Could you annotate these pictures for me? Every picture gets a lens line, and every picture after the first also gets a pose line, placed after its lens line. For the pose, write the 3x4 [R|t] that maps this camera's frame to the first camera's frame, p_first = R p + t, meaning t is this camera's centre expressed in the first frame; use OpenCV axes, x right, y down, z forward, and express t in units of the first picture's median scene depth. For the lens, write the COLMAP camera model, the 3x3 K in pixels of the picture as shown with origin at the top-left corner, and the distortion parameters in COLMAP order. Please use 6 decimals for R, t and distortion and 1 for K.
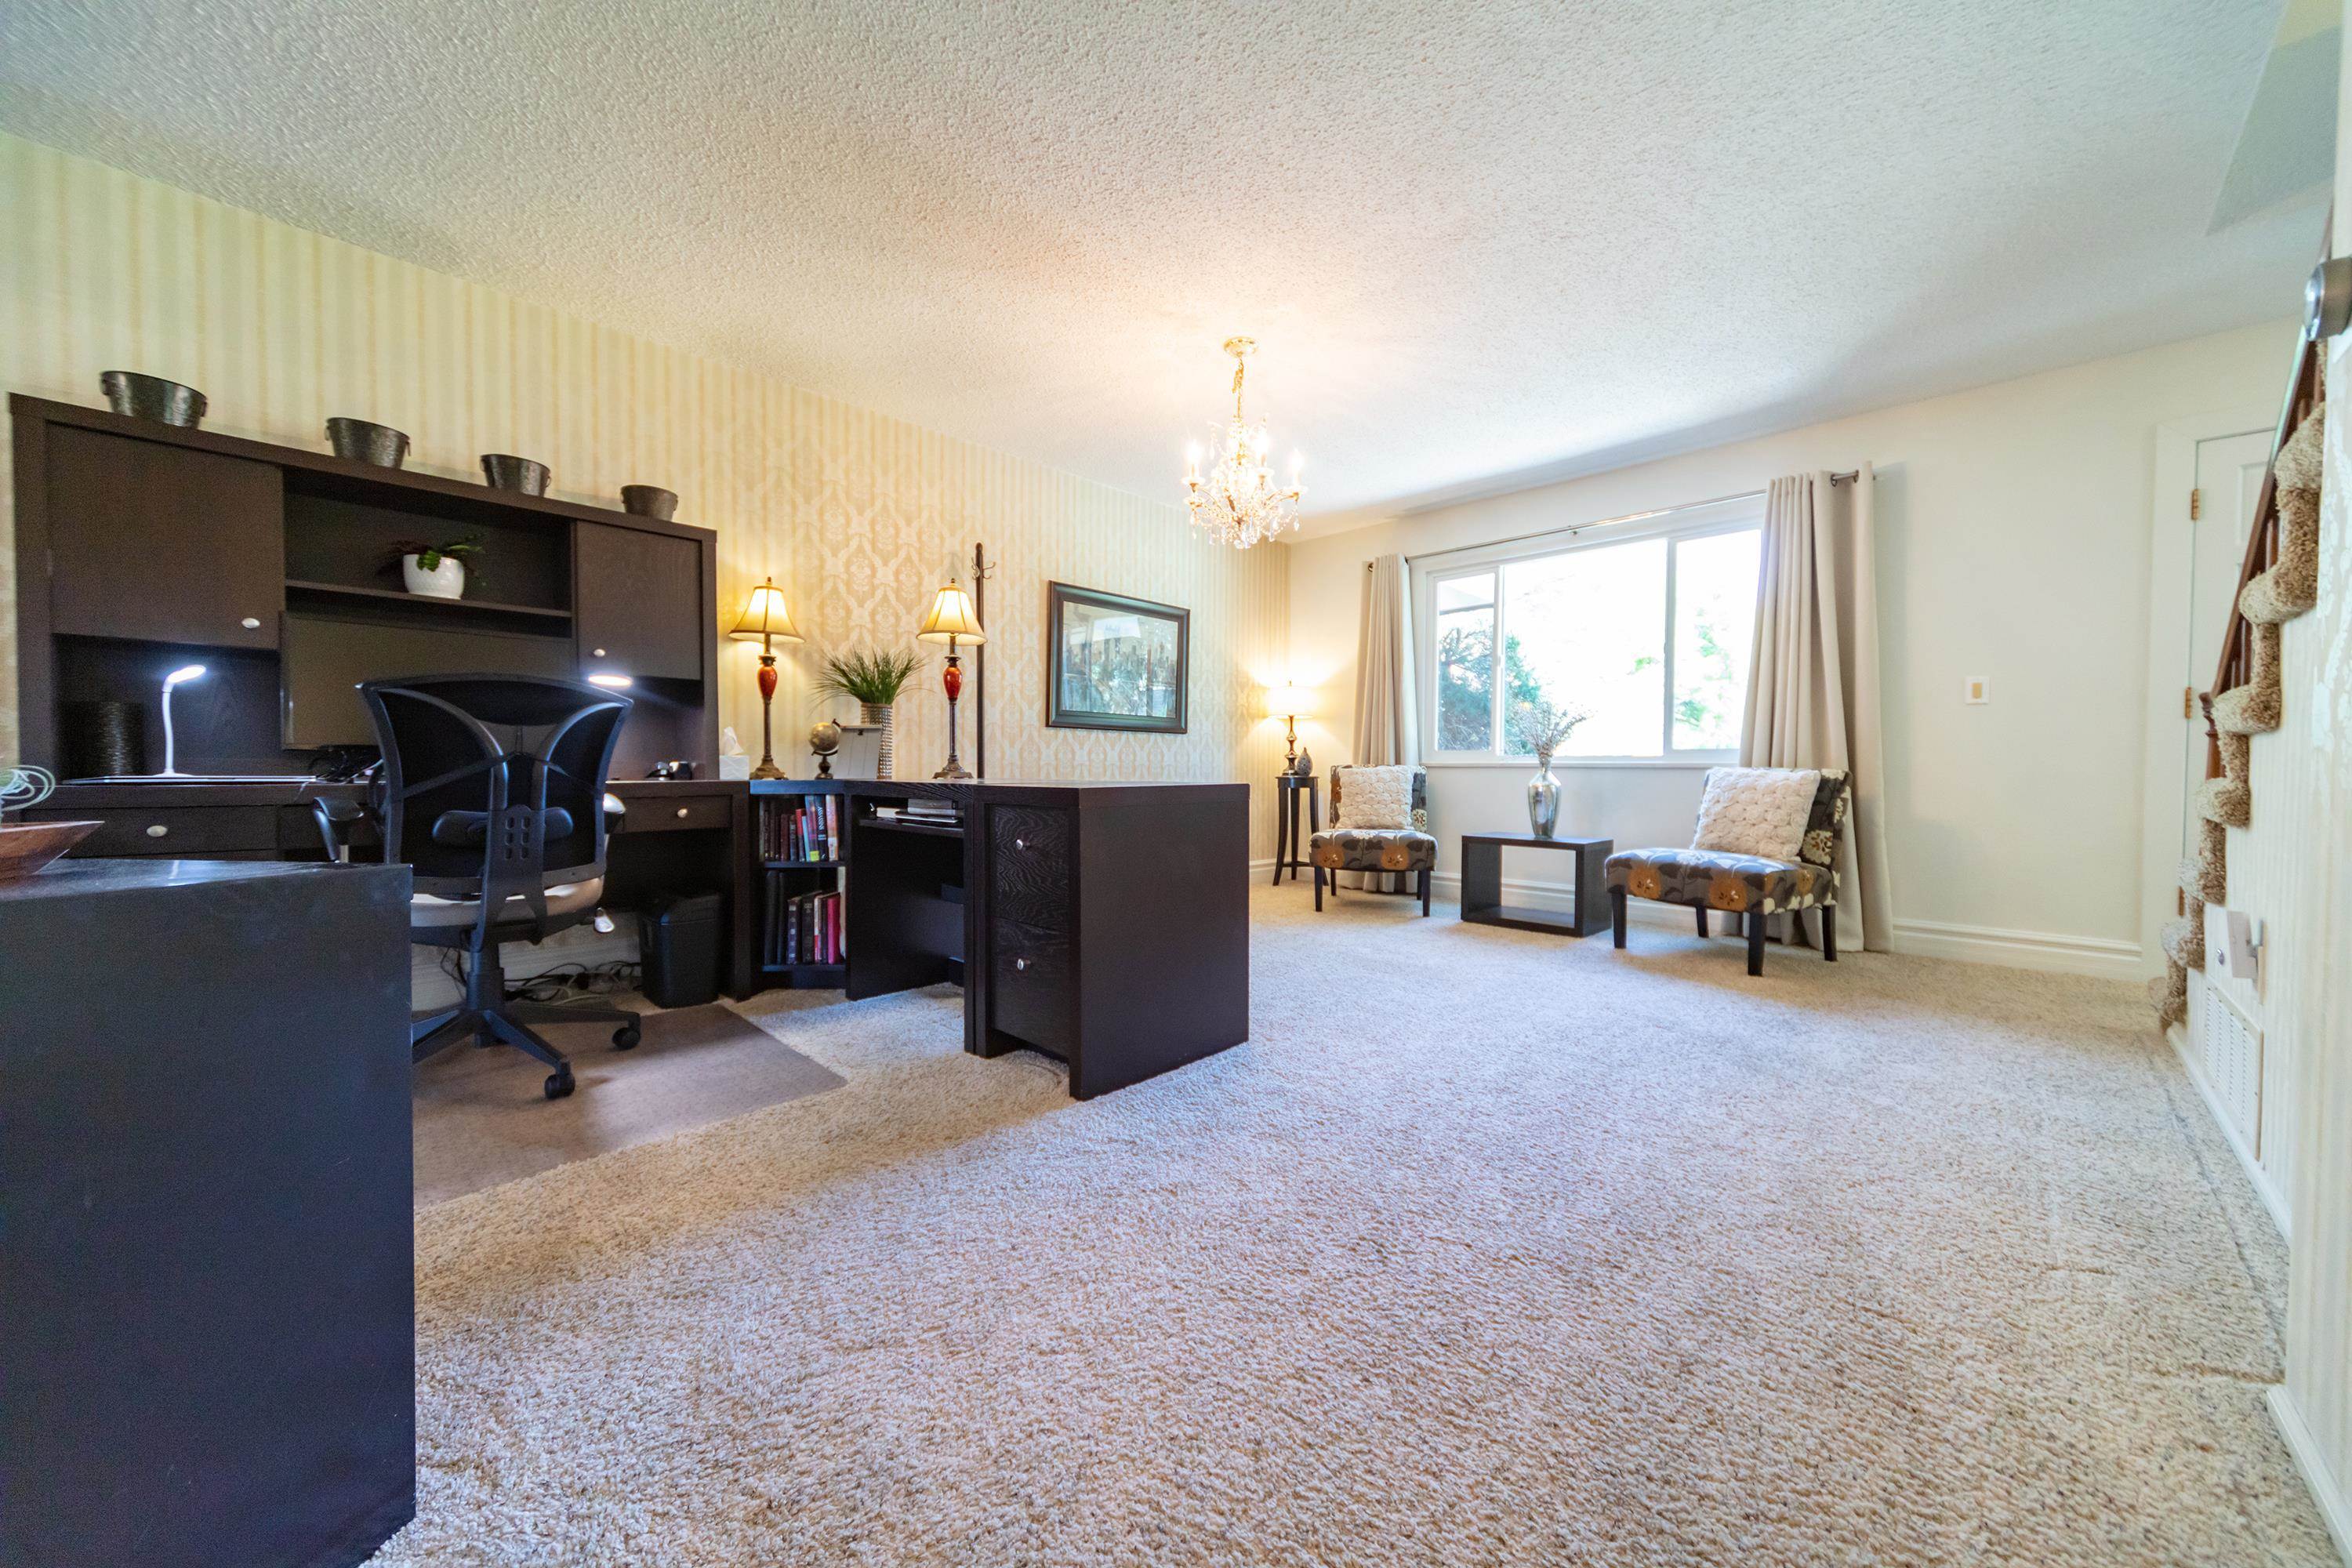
lens RADIAL K [[831.6, 0, 1182.8], [0, 831.6, 782.4], [0, 0, 1]] dist [0.002768, -0.000155]
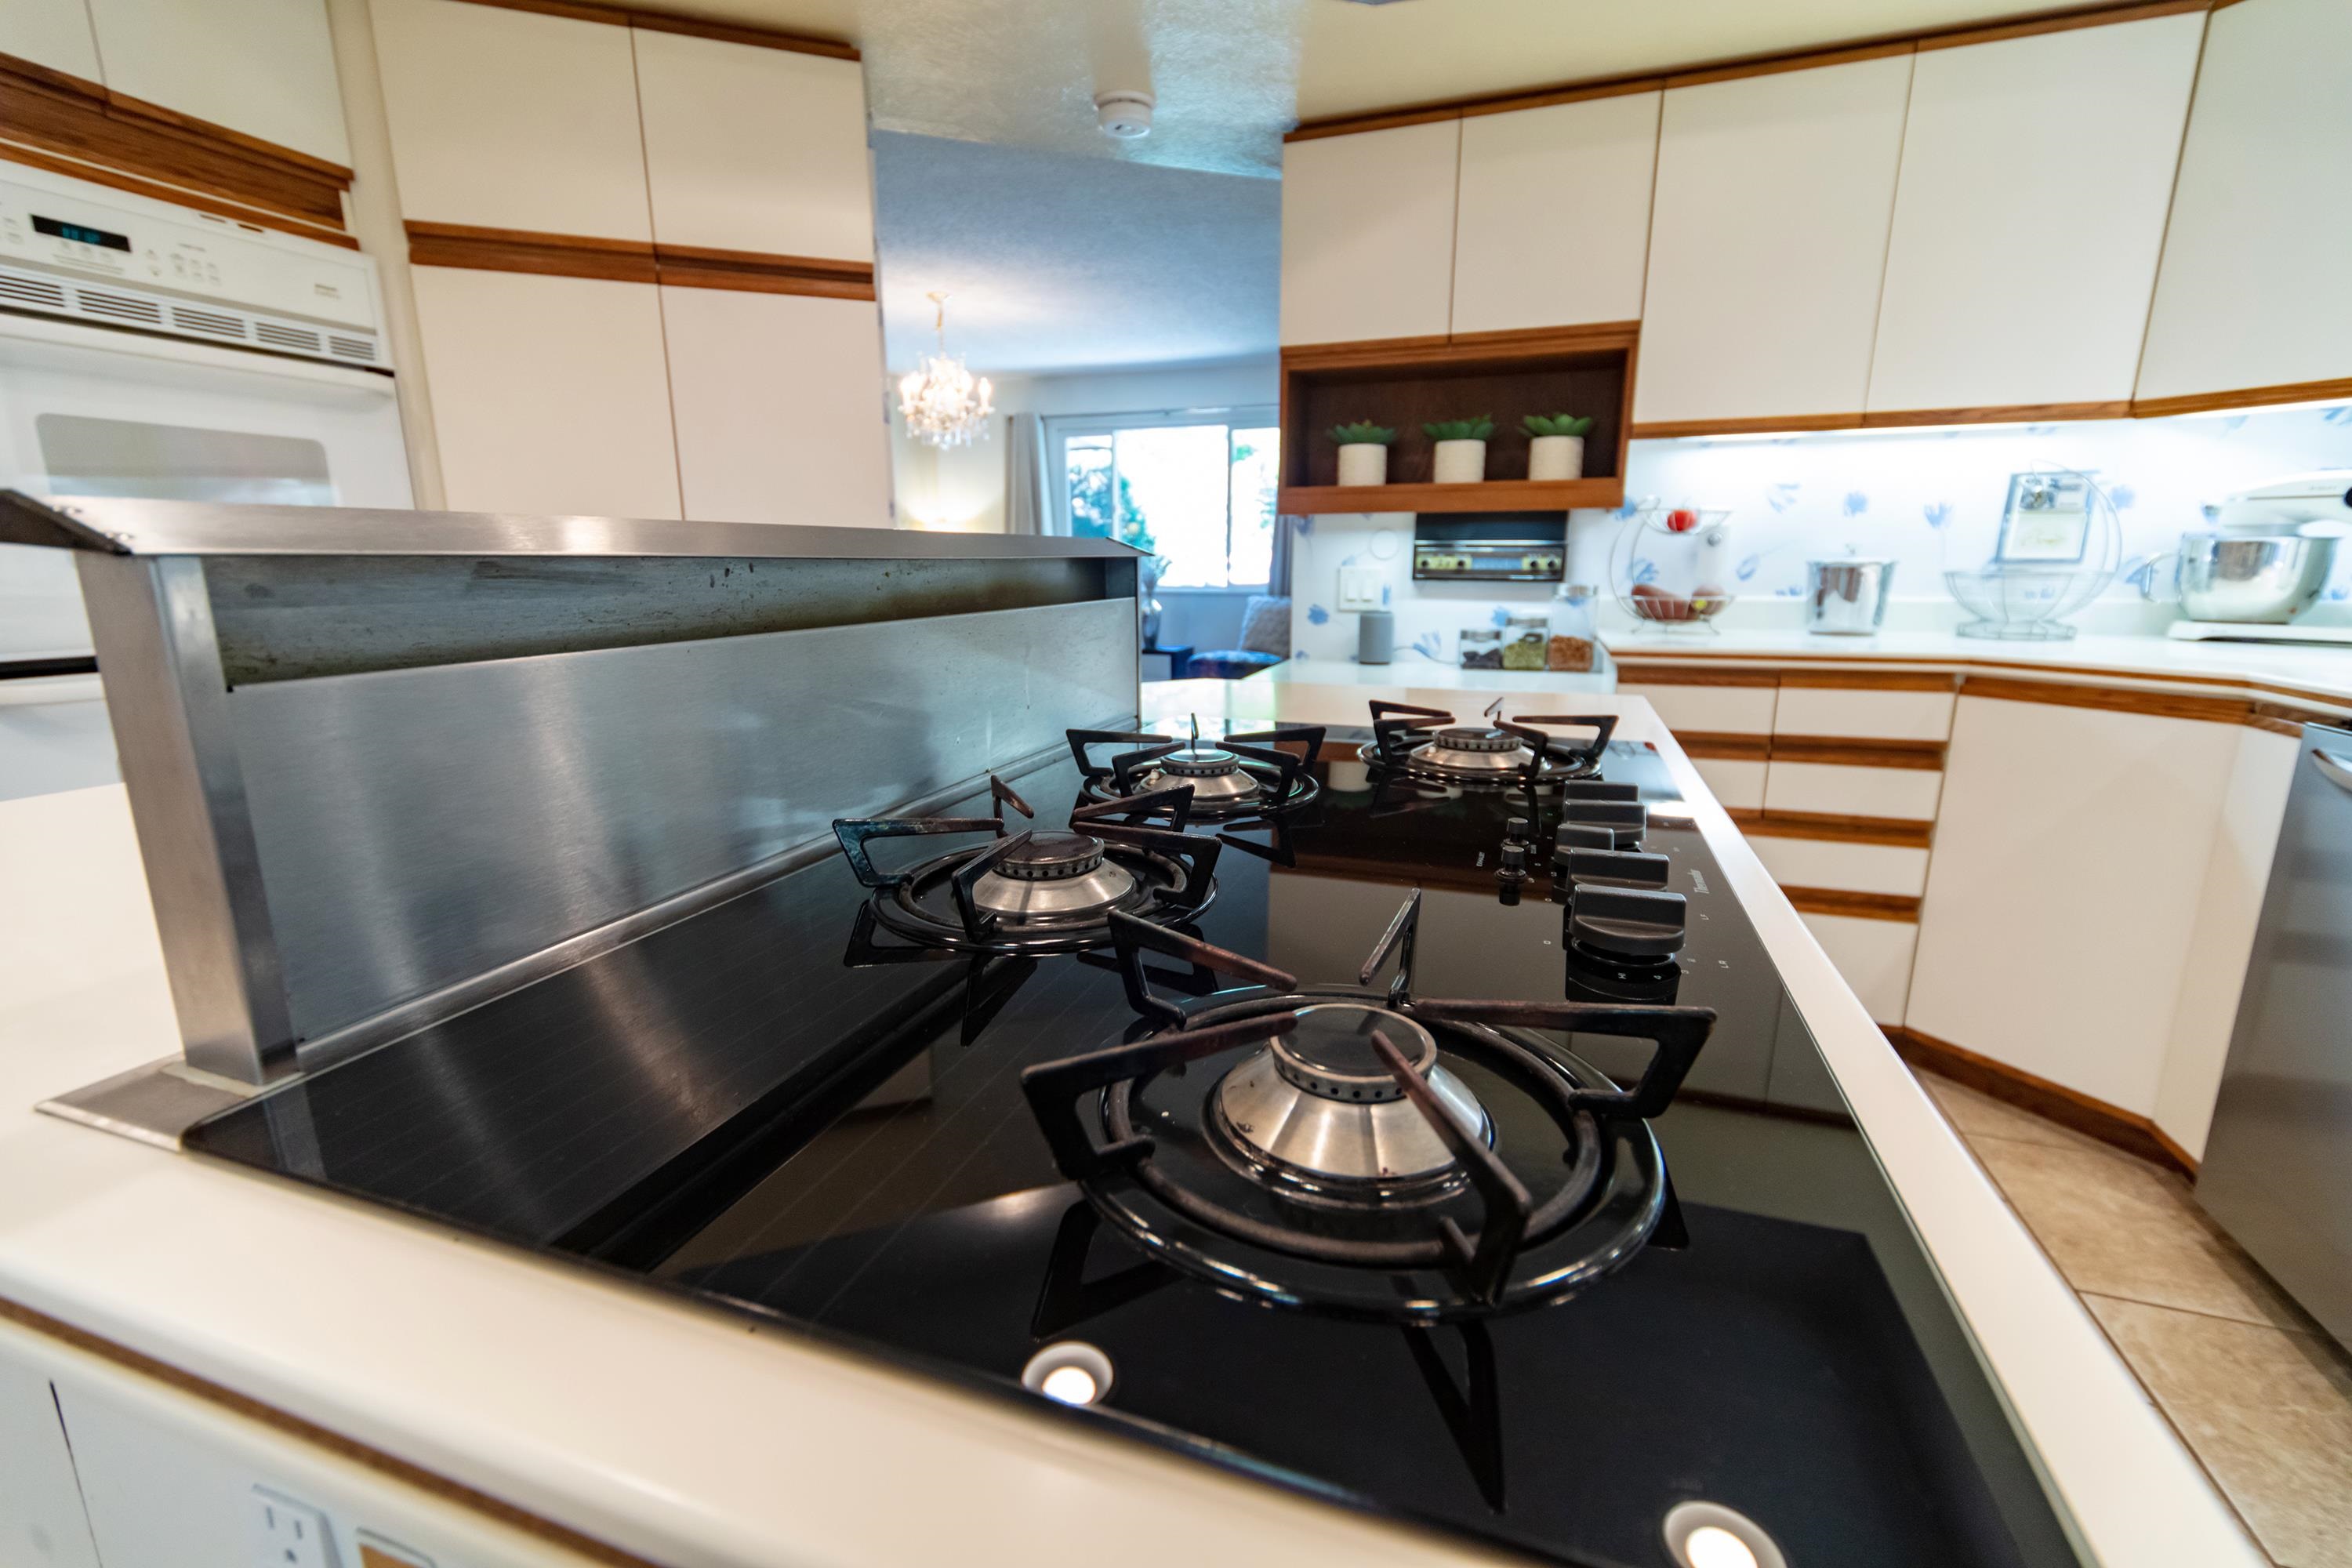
lens RADIAL K [[1008.1, 0, 1176.0], [0, 1008.1, 784.0], [0, 0, 1]] dist [0.007798, -0.000324]
pose [[0.908072, -0.097988, 0.407191, -0.232693], [0.015425, 0.979410, 0.201290, -0.047300], [-0.418531, -0.176505, 0.890886, -0.549769]]
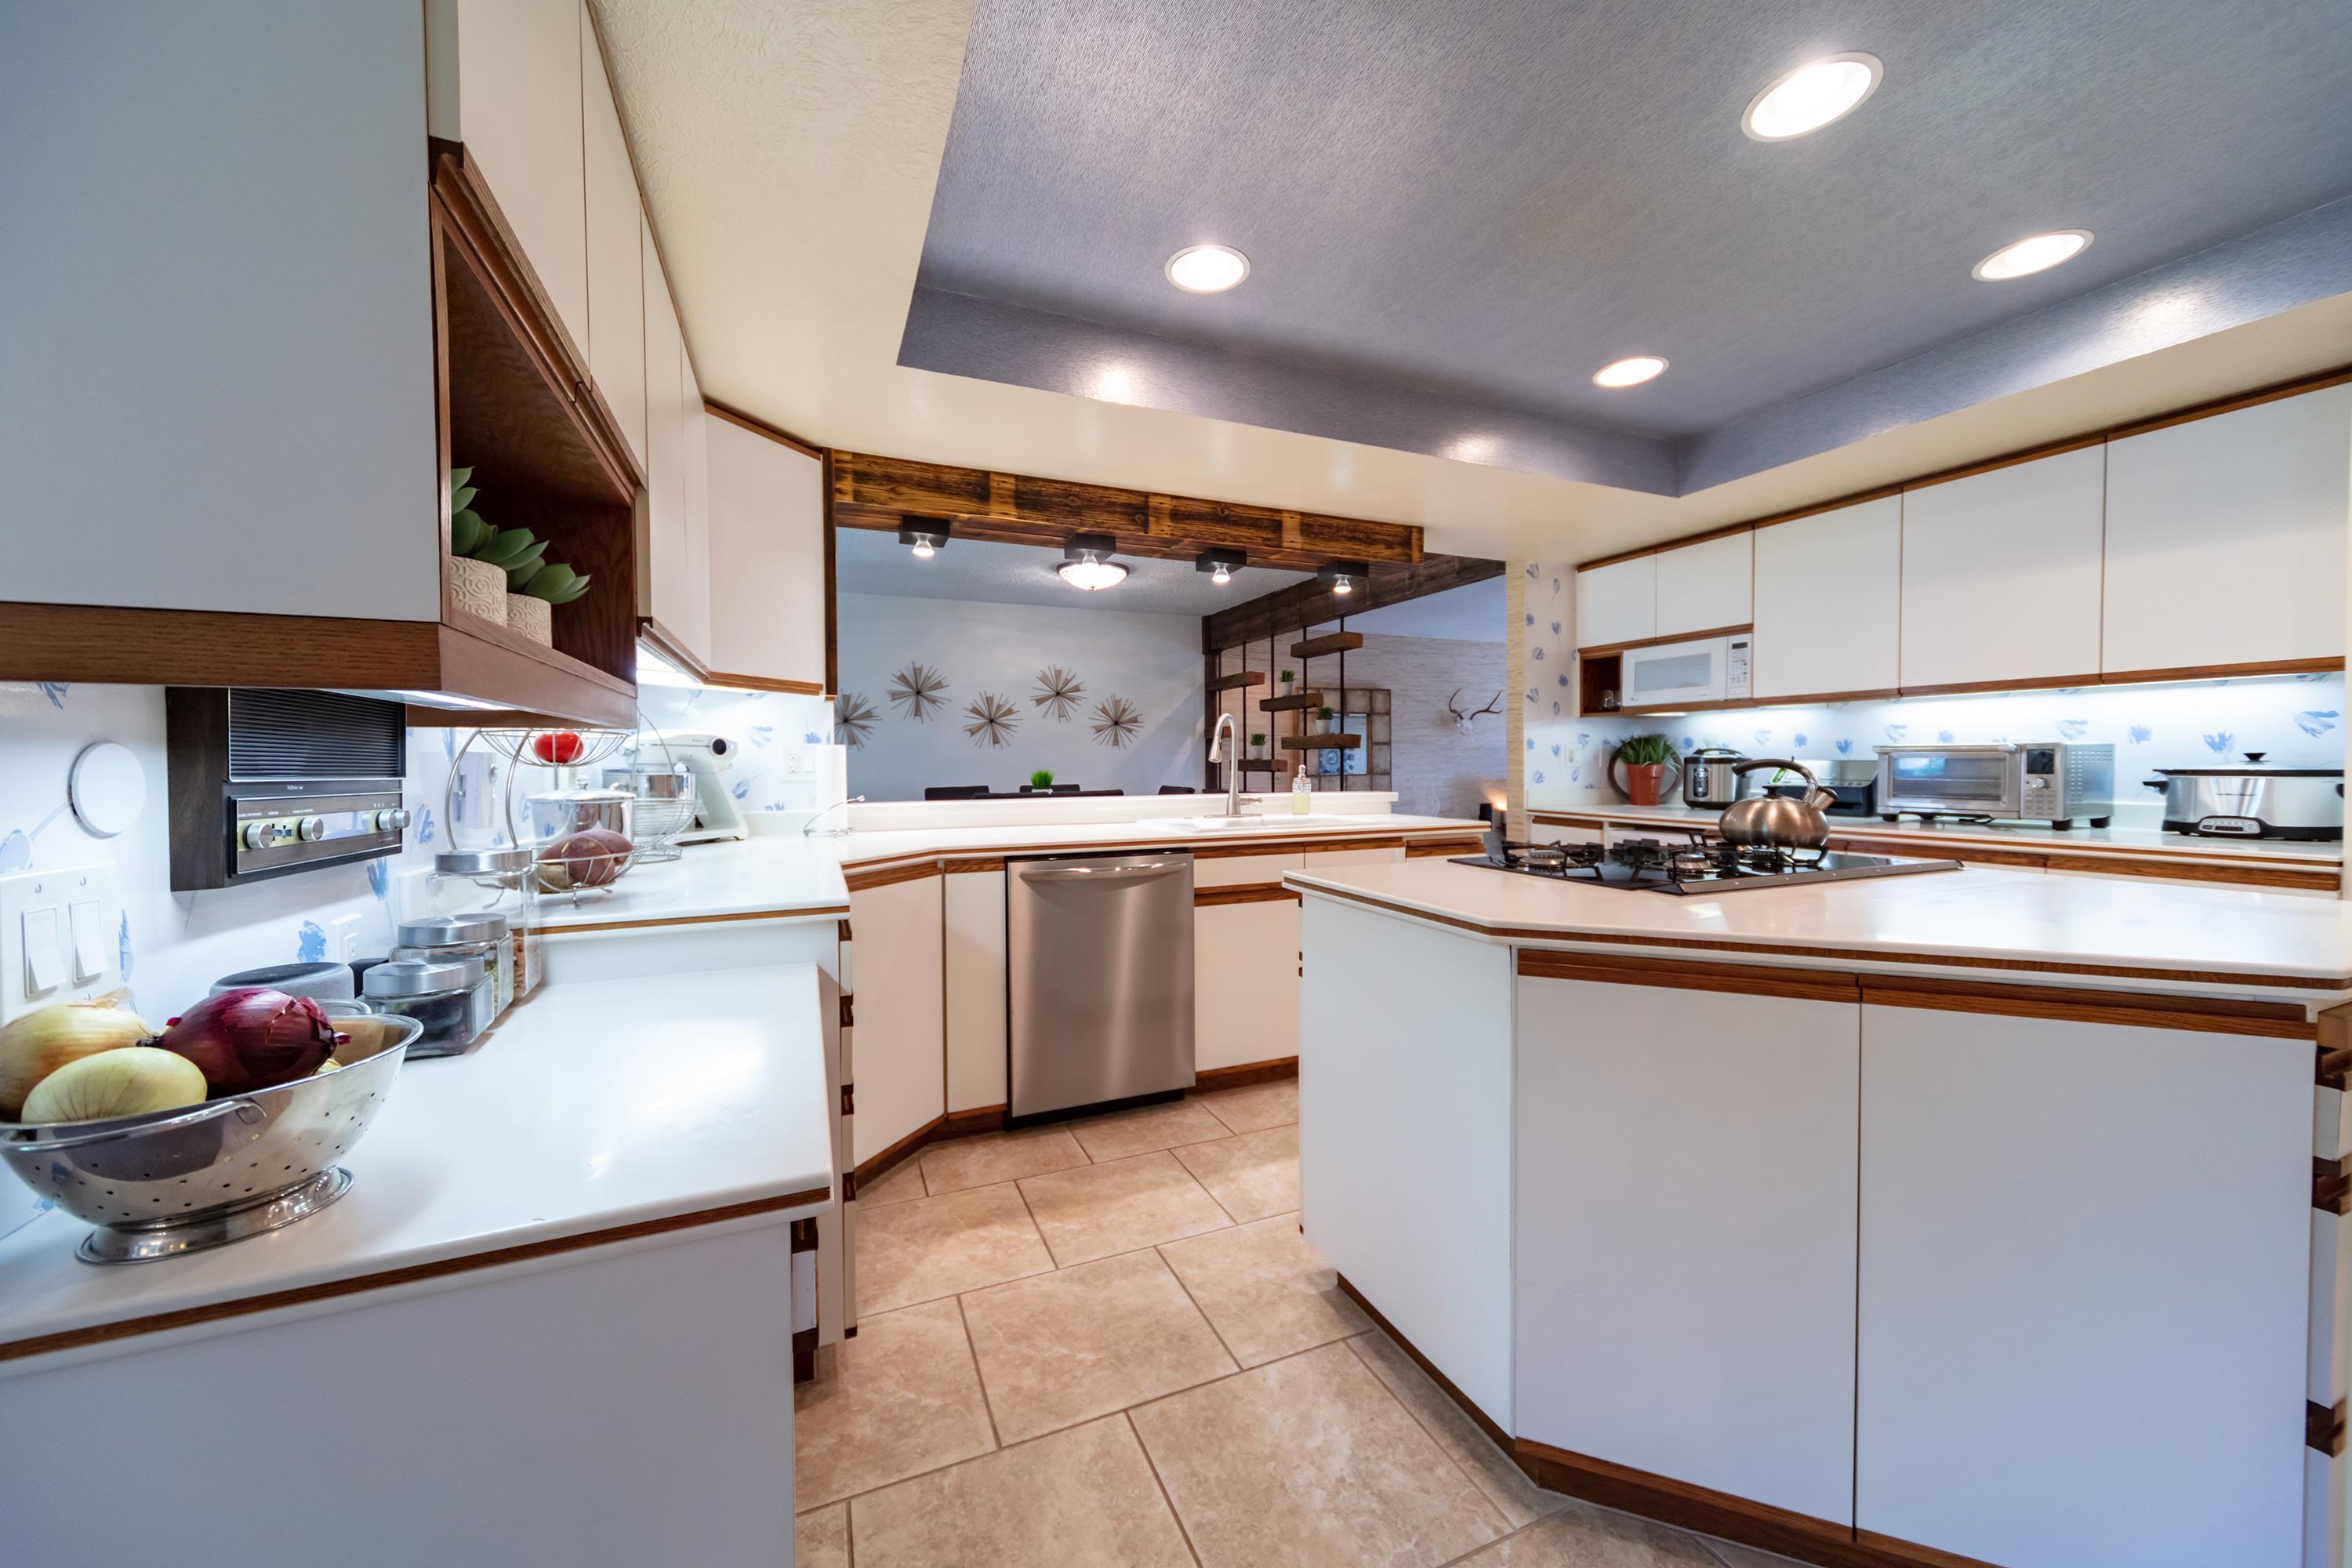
lens RADIAL K [[857.6, 0, 1178.6], [0, 857.6, 782.1], [0, 0, 1]] dist [0.007771, 0.000094]
pose [[-0.923668, -0.009592, 0.383073, -0.091597], [0.008882, 0.998882, 0.046427, -0.072717], [-0.383091, 0.046285, -0.922550, 0.069249]]
